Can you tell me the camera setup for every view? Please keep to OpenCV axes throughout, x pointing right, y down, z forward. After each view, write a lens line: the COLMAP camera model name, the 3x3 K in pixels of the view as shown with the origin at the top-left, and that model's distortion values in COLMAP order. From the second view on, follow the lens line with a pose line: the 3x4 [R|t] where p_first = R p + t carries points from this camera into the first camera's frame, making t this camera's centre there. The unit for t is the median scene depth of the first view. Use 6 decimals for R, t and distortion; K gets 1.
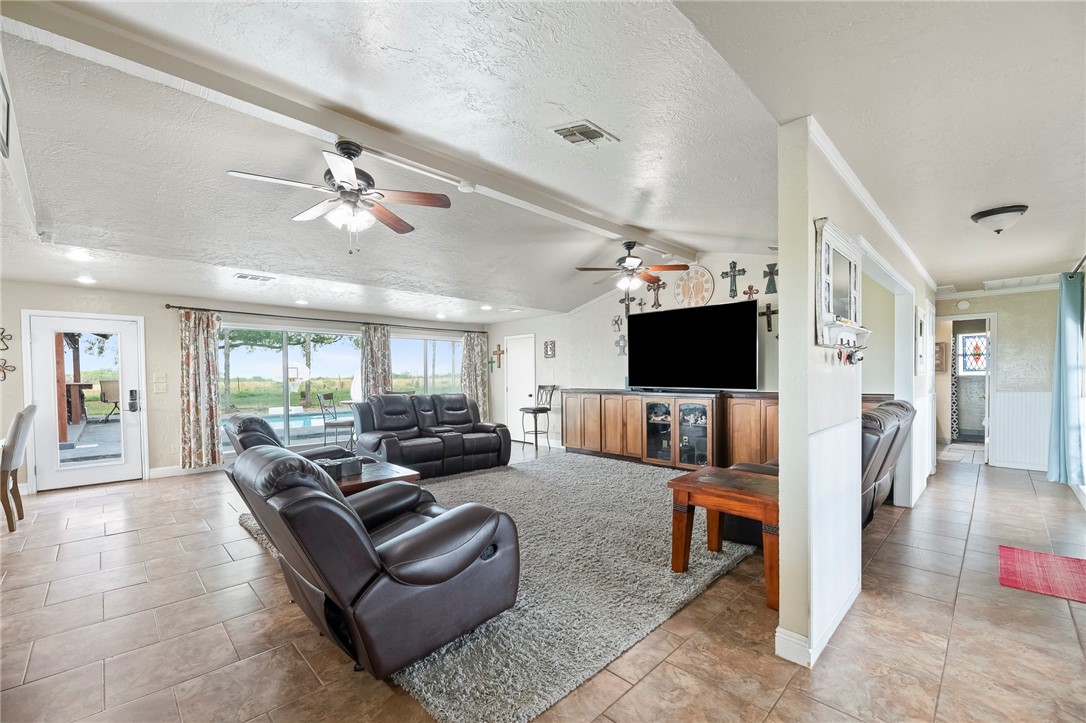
lens RADIAL K [[448.3, 0, 543.7], [0, 448.3, 388.5], [0, 0, 1]] dist [-0.000274, -0.000172]
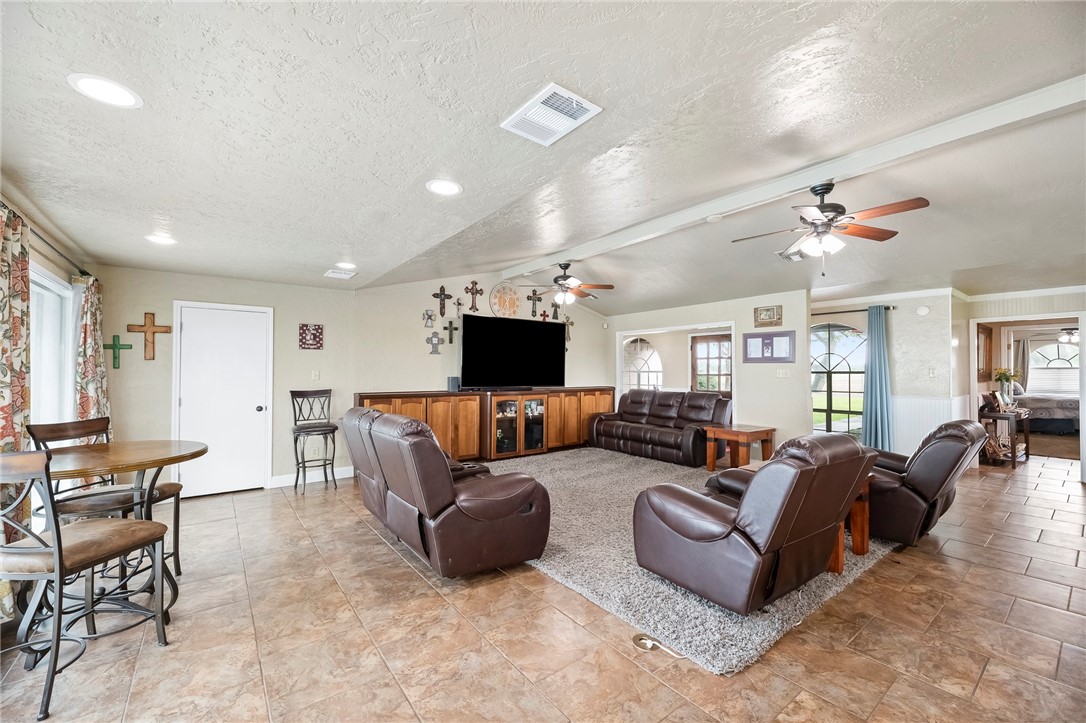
lens RADIAL K [[437.7, 0, 547.6], [0, 437.7, 361.0], [0, 0, 1]] dist [-0.005283, -0.000858]
pose [[0.129680, 0.032547, 0.991022, -0.732657], [0.023790, 0.999071, -0.035925, -0.022887], [-0.991270, 0.028235, 0.128785, 0.697205]]
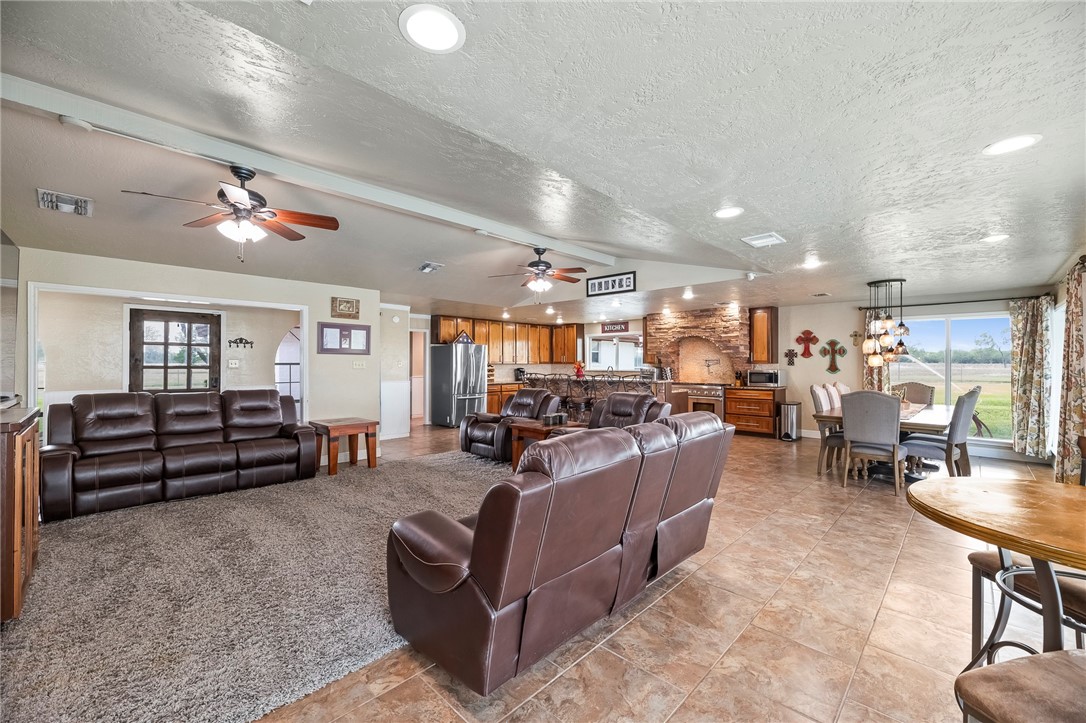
lens RADIAL K [[437.7, 0, 547.6], [0, 437.7, 361.0], [0, 0, 1]] dist [-0.005283, -0.000858]
pose [[-0.999822, 0.008695, -0.016772, -0.185706], [0.008339, 0.999741, 0.021194, -0.042538], [0.016952, 0.021050, -0.999635, 1.279348]]
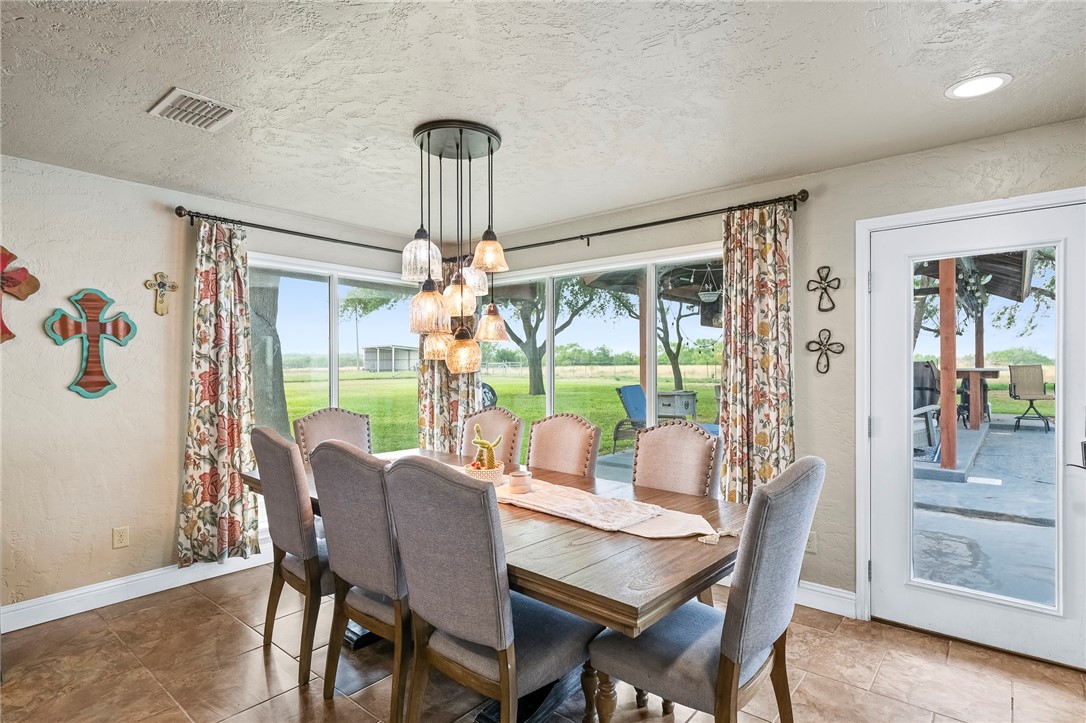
lens RADIAL K [[562.8, 0, 543.0], [0, 562.8, 361.5], [0, 0, 1]] dist [-0.003125, -0.000642]
pose [[0.096876, 0.006195, -0.995277, -0.459343], [-0.023781, 0.999710, 0.003907, -0.019103], [0.995012, 0.023291, 0.096996, 0.464911]]
